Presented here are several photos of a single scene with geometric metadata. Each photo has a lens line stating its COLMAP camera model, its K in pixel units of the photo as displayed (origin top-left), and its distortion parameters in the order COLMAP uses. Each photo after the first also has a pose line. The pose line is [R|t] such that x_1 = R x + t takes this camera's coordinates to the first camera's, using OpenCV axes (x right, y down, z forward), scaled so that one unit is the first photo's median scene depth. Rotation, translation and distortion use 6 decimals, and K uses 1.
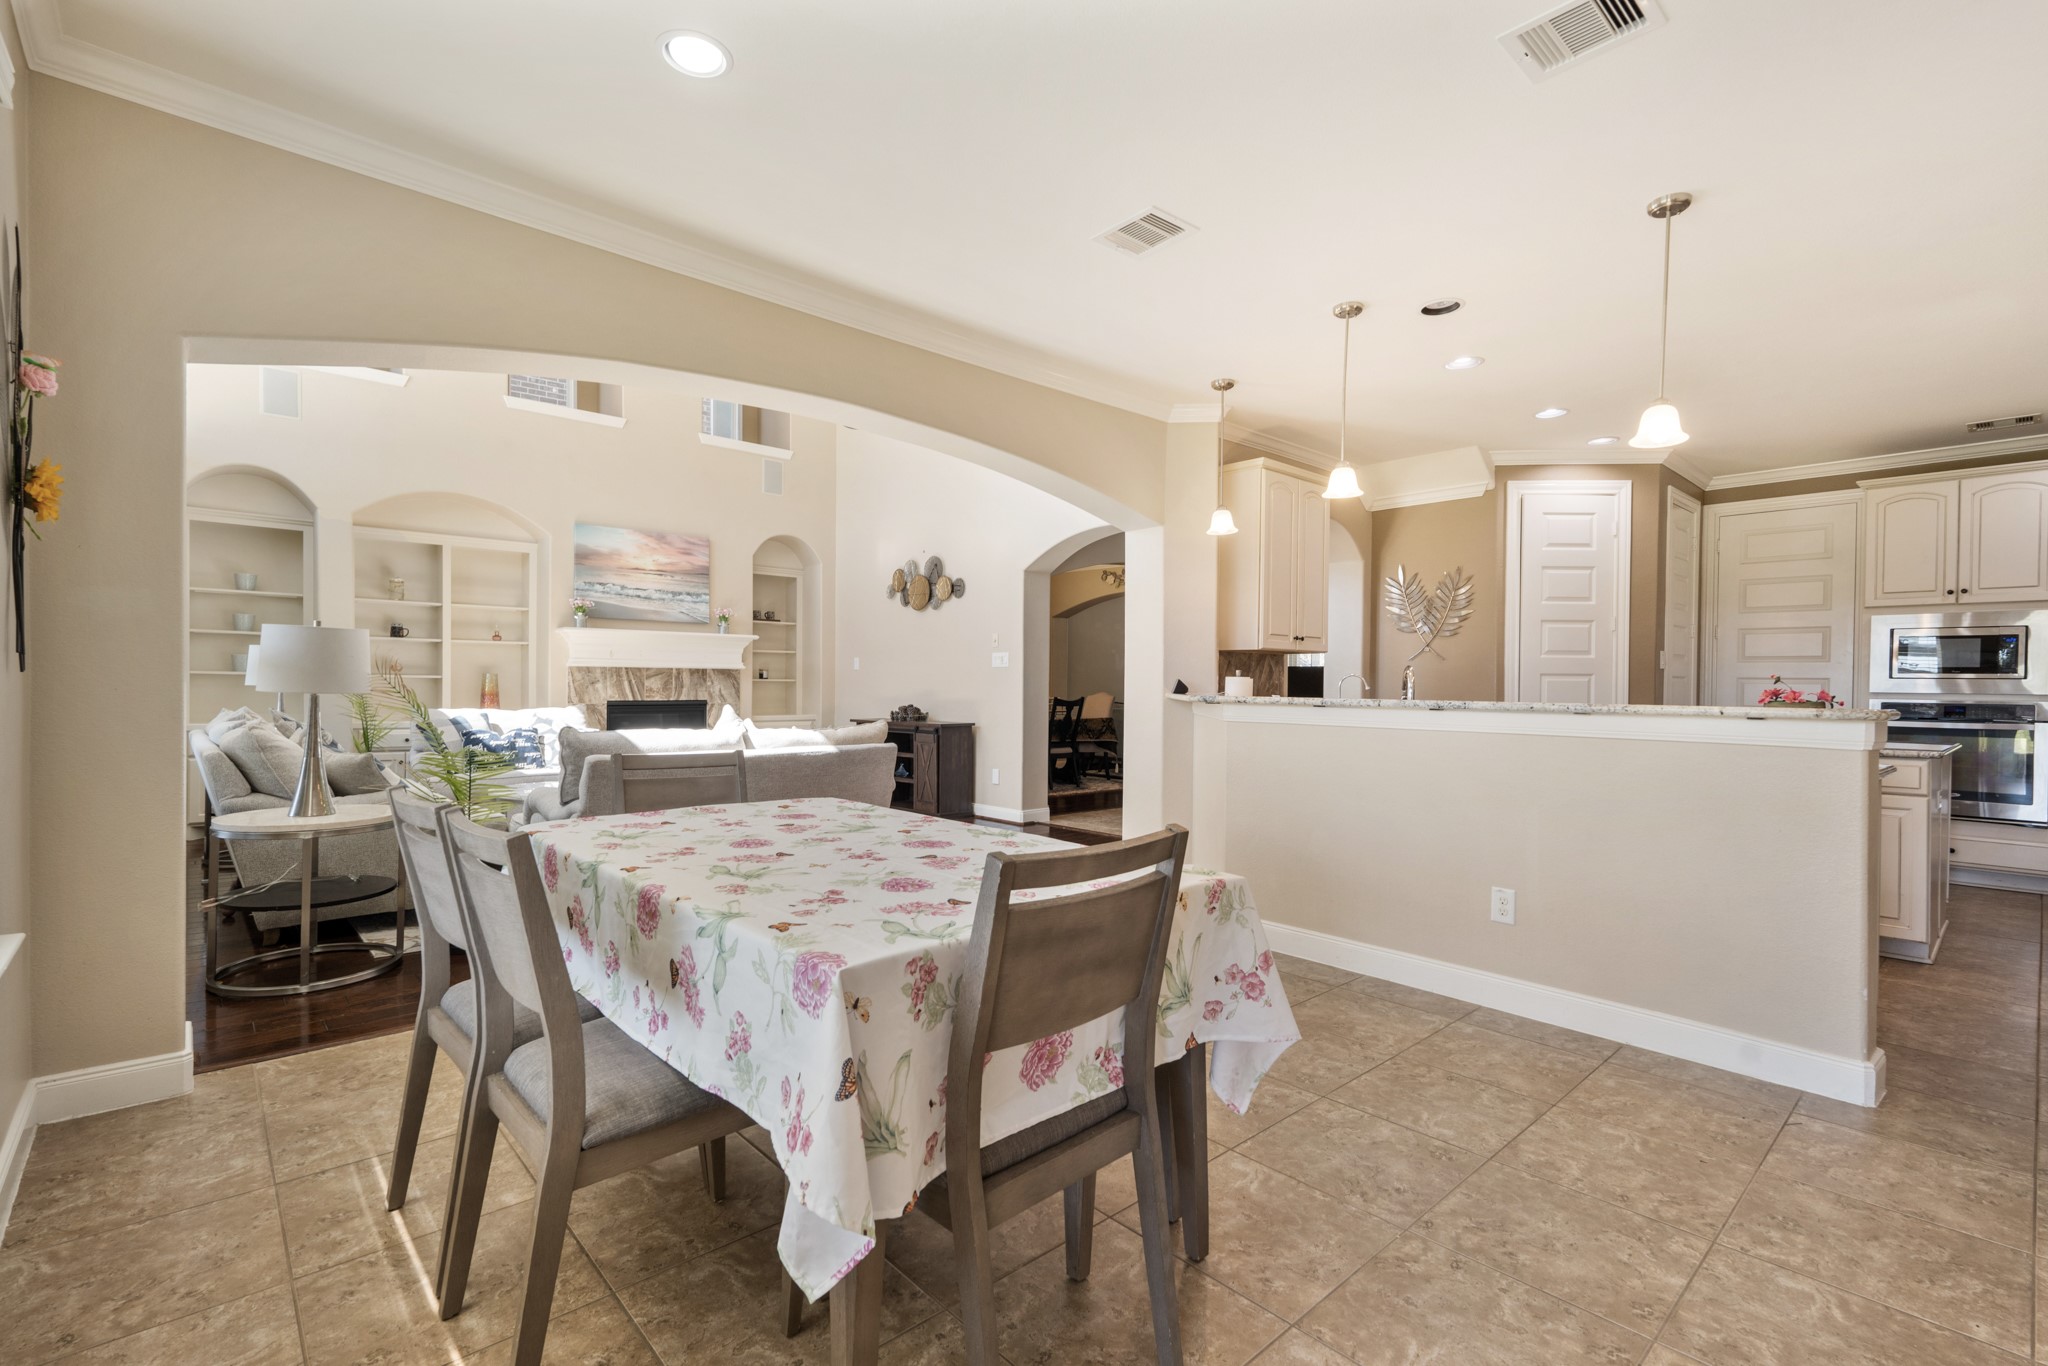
lens RADIAL K [[914.0, 0, 1018.6], [0, 914.0, 697.2], [0, 0, 1]] dist [0.008619, -0.002955]
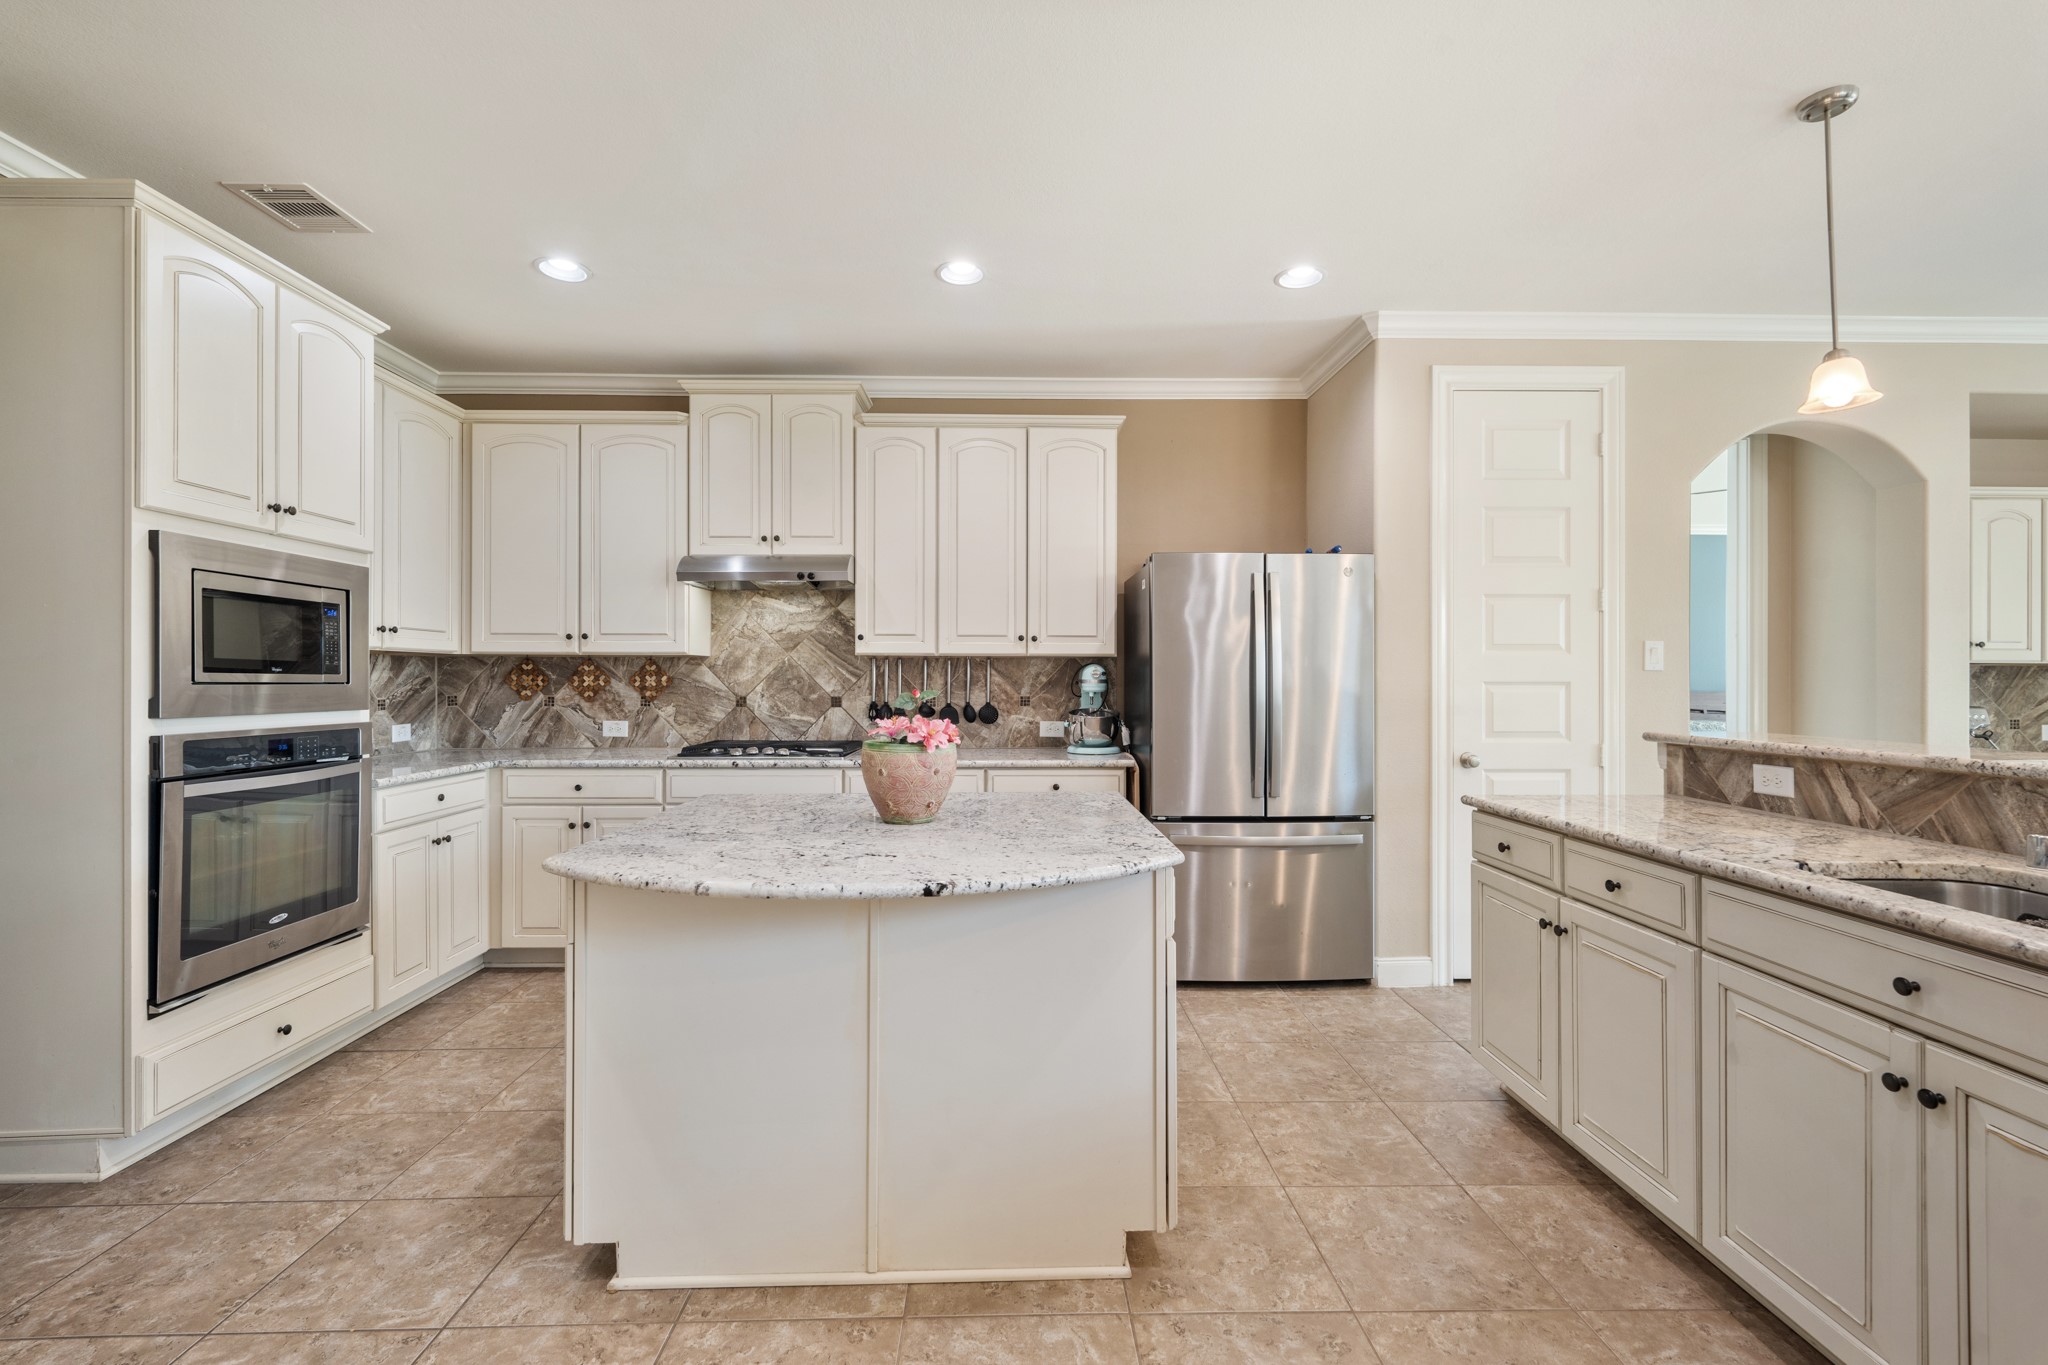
lens RADIAL K [[914.0, 0, 1010.6], [0, 914.0, 676.0], [0, 0, 1]] dist [0.008619, -0.002955]
pose [[-0.752081, -0.011521, 0.658970, 0.354268], [-0.001397, 0.999873, 0.015887, -0.028771], [-0.659069, 0.011027, -0.752001, 0.978256]]
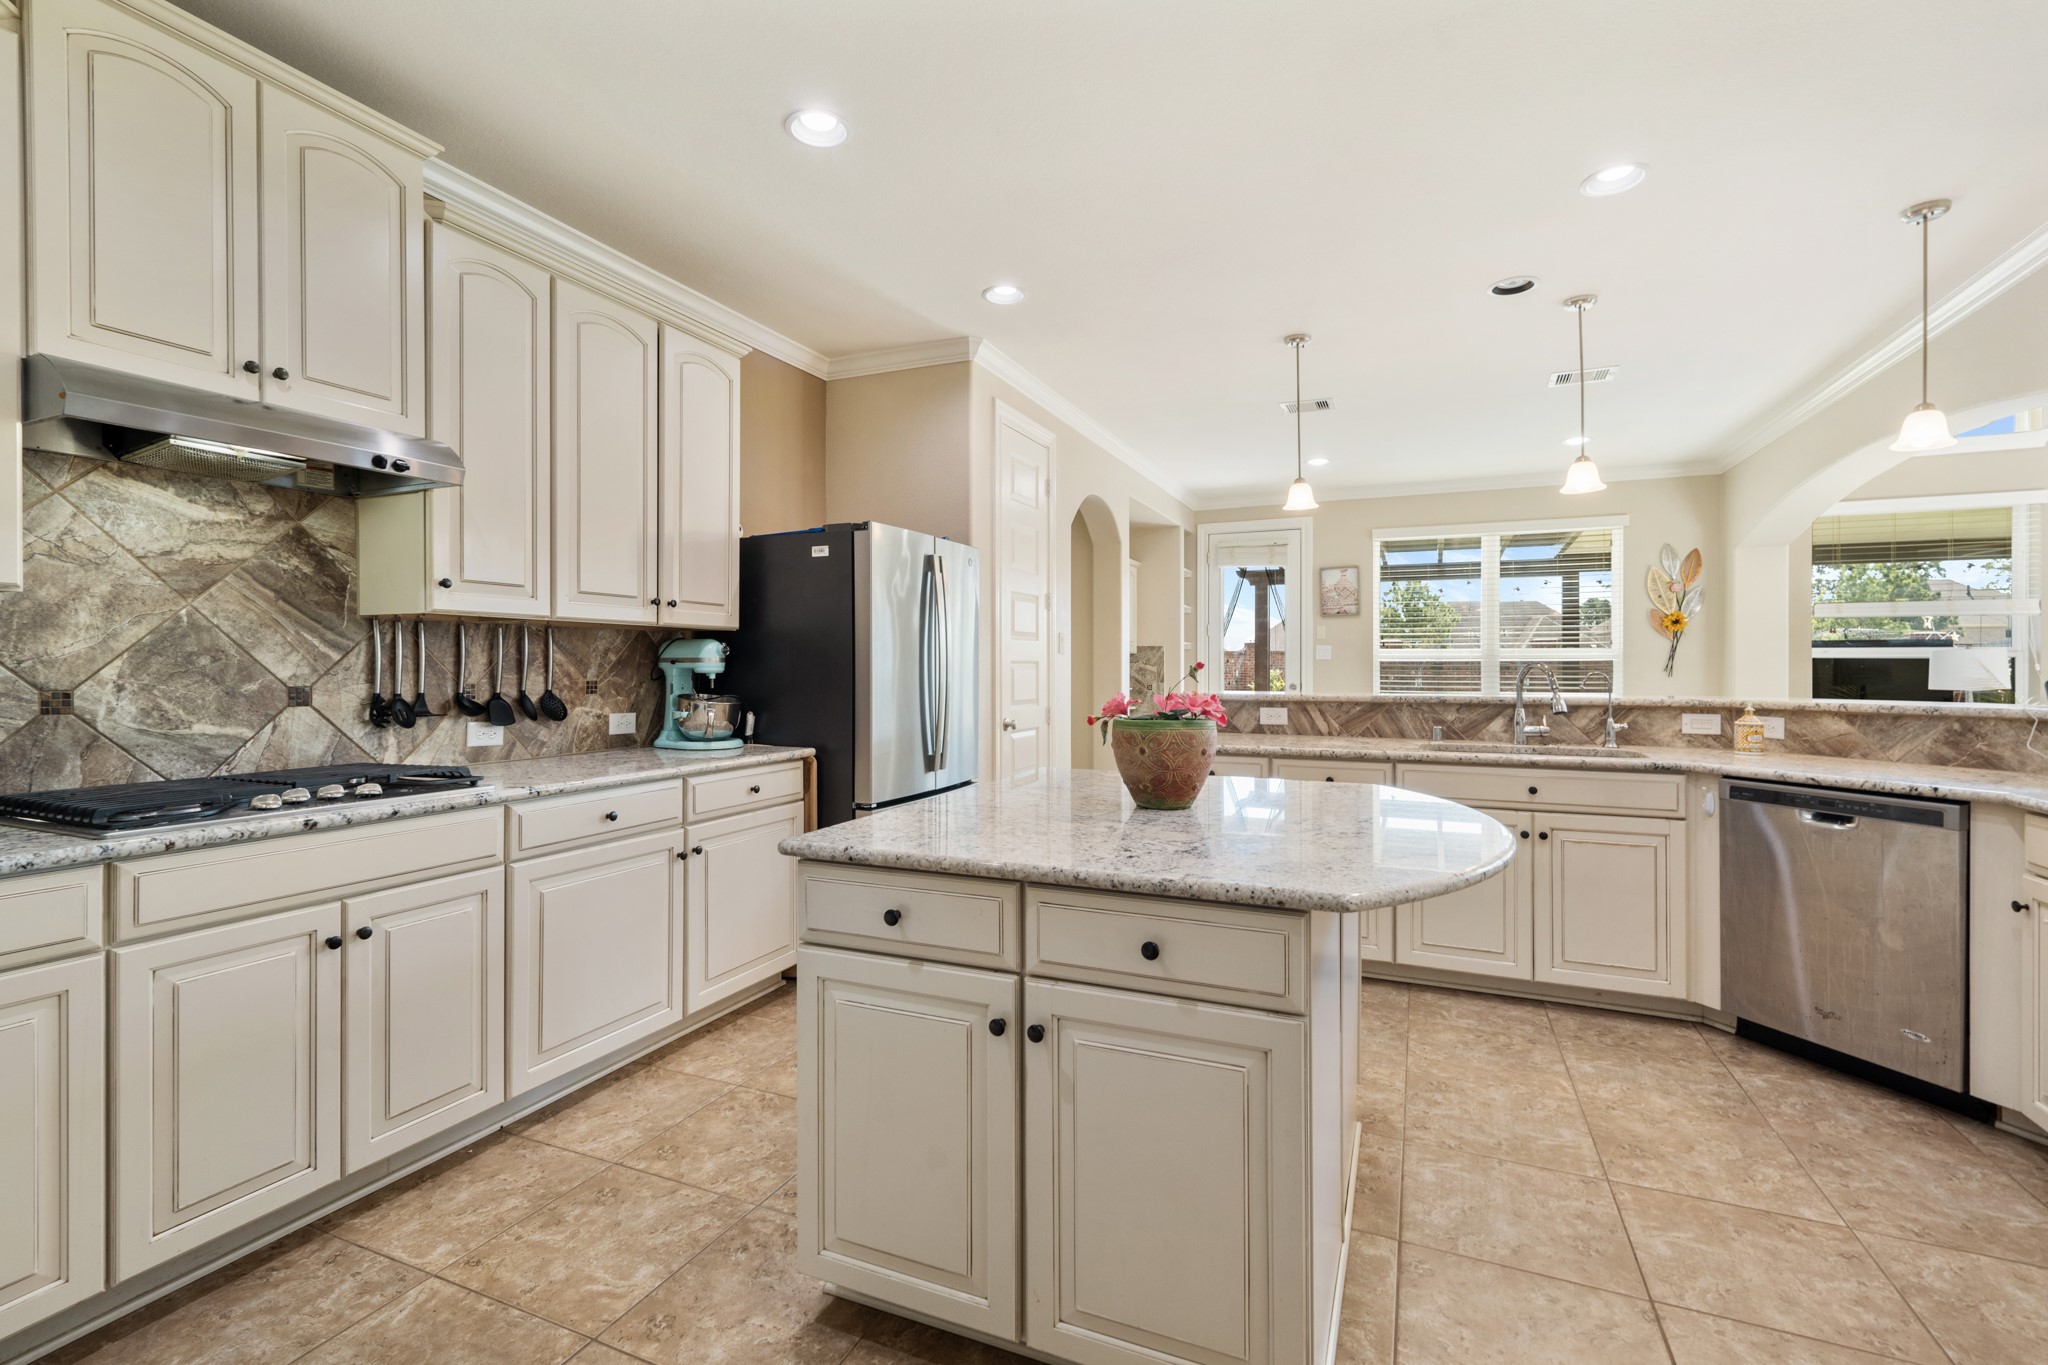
lens RADIAL K [[914.0, 0, 1037.0], [0, 914.0, 669.7], [0, 0, 1]] dist [0.008619, -0.002955]
pose [[-0.908319, -0.010224, -0.418152, 0.803851], [-0.016400, 0.999803, 0.011179, -0.017821], [0.417956, 0.017012, -0.908308, 1.013341]]
